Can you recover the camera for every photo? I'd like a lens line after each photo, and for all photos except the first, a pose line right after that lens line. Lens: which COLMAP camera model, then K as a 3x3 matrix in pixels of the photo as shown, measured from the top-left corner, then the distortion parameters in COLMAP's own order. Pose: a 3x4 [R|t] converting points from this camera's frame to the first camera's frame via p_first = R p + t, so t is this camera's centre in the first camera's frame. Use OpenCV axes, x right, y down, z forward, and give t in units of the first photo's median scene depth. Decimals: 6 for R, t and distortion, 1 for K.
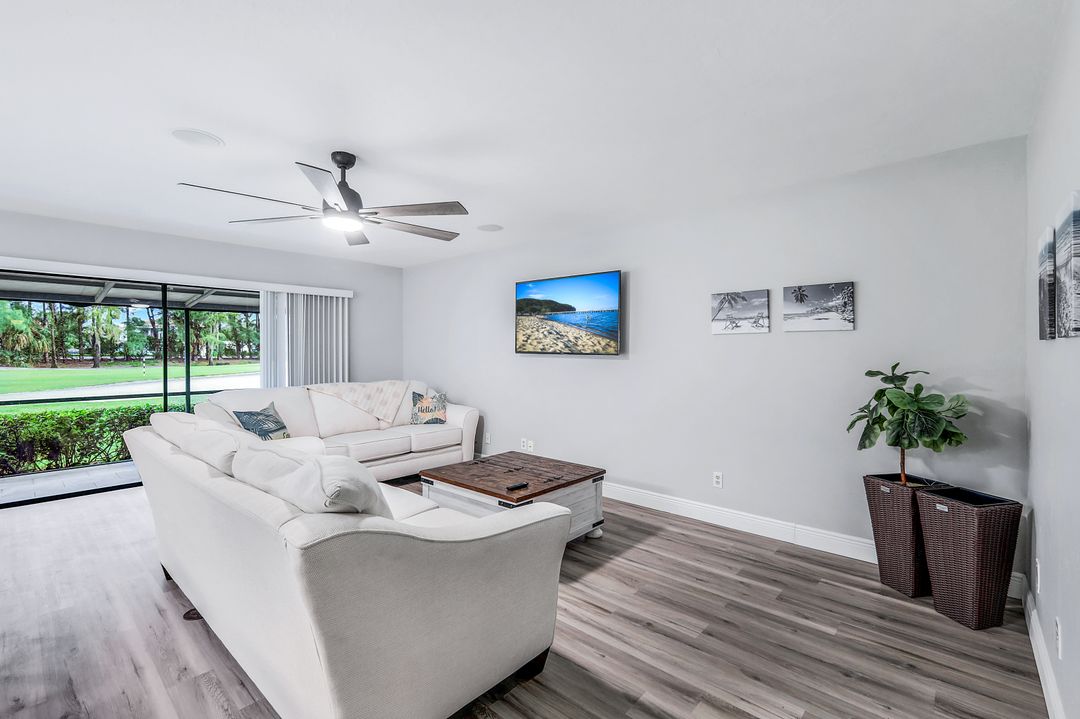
lens RADIAL K [[470.0, 0, 537.4], [0, 470.0, 354.5], [0, 0, 1]] dist [0.001699, -0.000755]
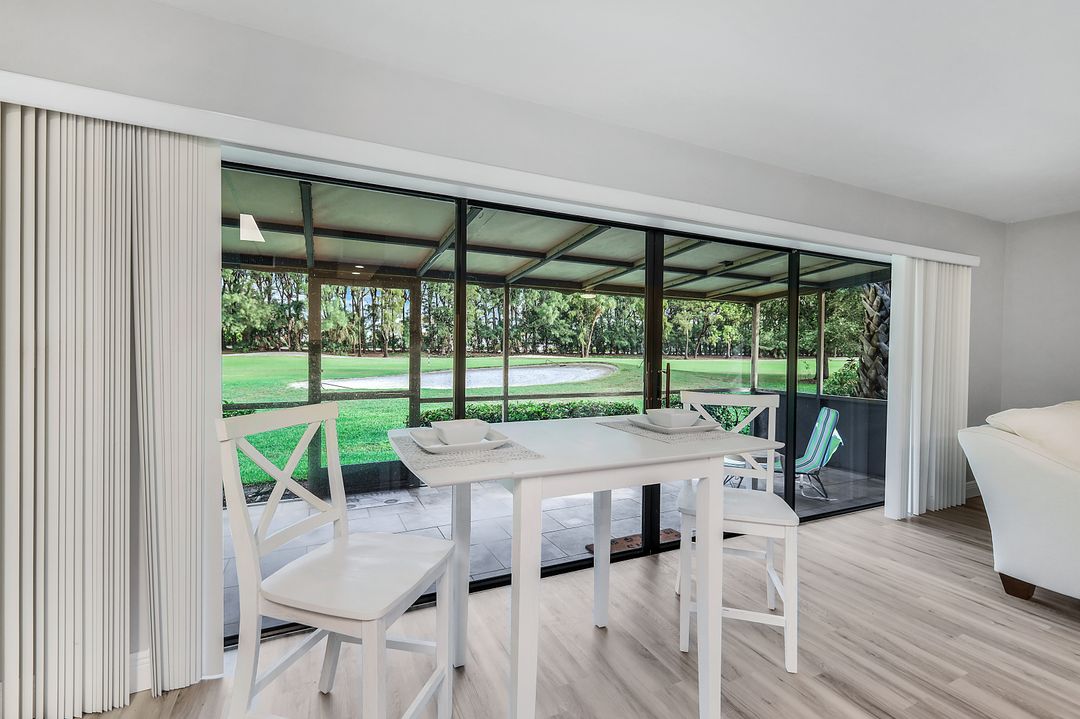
lens RADIAL K [[470.0, 0, 539.4], [0, 470.0, 360.8], [0, 0, 1]] dist [0.001699, -0.000755]
pose [[0.921185, 0.022903, -0.388449, -0.641139], [-0.014480, 0.999593, 0.024597, 0.003692], [0.388854, -0.017034, 0.921142, 0.118675]]
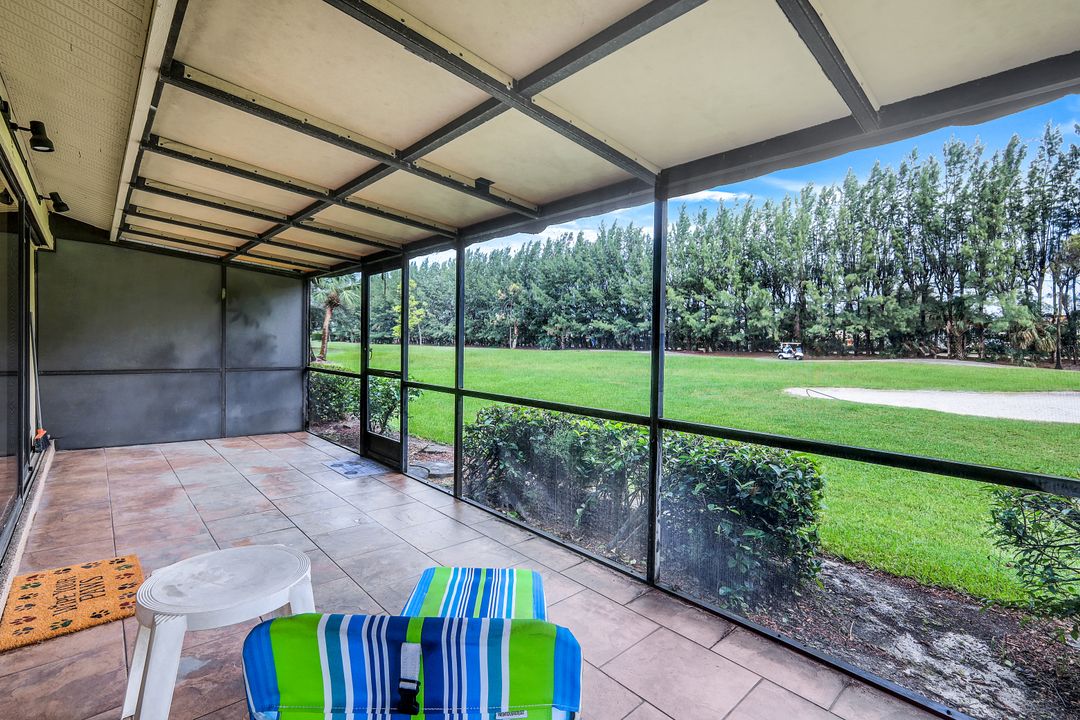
lens RADIAL K [[481.7, 0, 554.5], [0, 481.7, 363.0], [0, 0, 1]] dist [0.011858, -0.000064]
pose [[-0.074396, 0.039013, -0.996465, -0.388188], [-0.024049, 0.998874, 0.040903, 0.021537], [0.996939, 0.027007, -0.073374, 0.994814]]
